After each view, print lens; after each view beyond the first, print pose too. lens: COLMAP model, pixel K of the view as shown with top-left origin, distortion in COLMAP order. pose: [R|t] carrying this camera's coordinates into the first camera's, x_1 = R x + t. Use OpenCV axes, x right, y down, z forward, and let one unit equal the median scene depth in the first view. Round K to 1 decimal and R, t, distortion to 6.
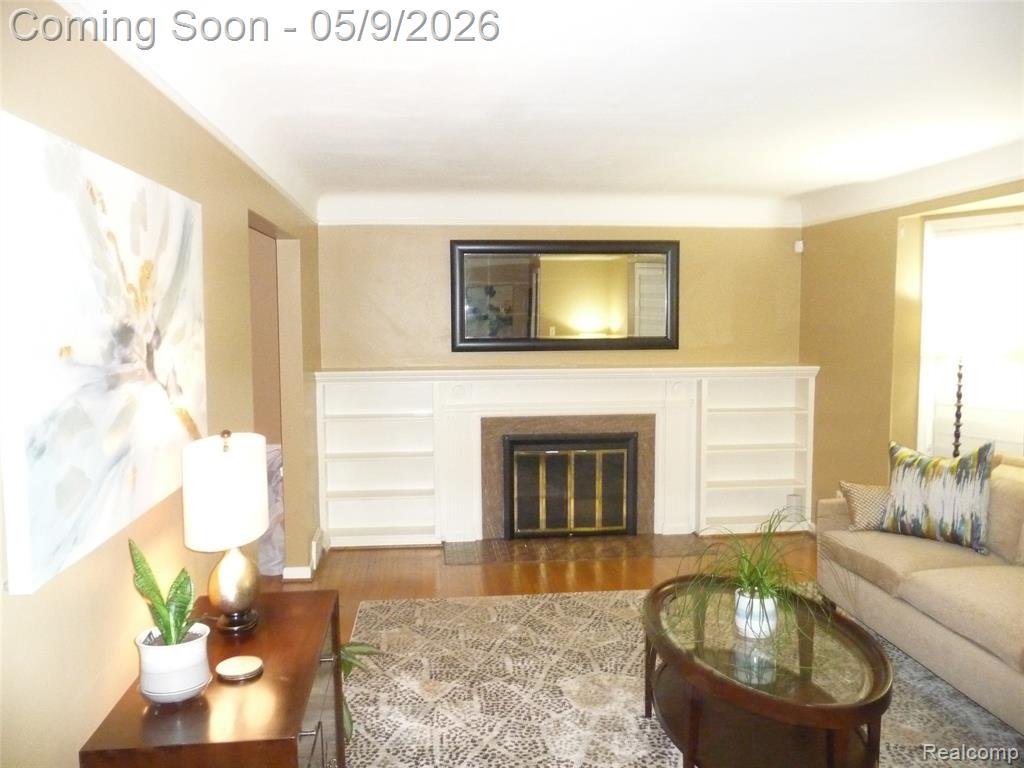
lens RADIAL K [[849.7, 0, 511.4], [0, 849.7, 383.6], [0, 0, 1]] dist [-0.044305, 0.007945]
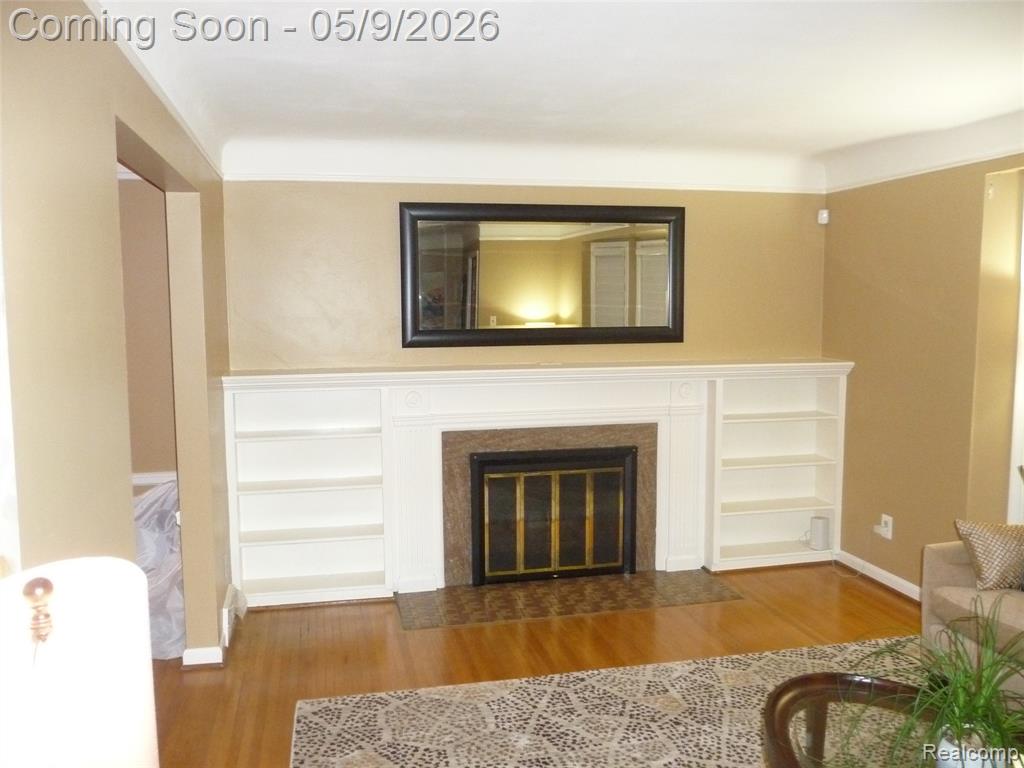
lens RADIAL K [[849.7, 0, 512.2], [0, 849.7, 385.7], [0, 0, 1]] dist [-0.044305, 0.007945]
pose [[0.993563, -0.012378, 0.112600, -0.058345], [0.010931, 0.999850, 0.013457, -0.011691], [-0.112750, -0.012140, 0.993549, 0.218869]]
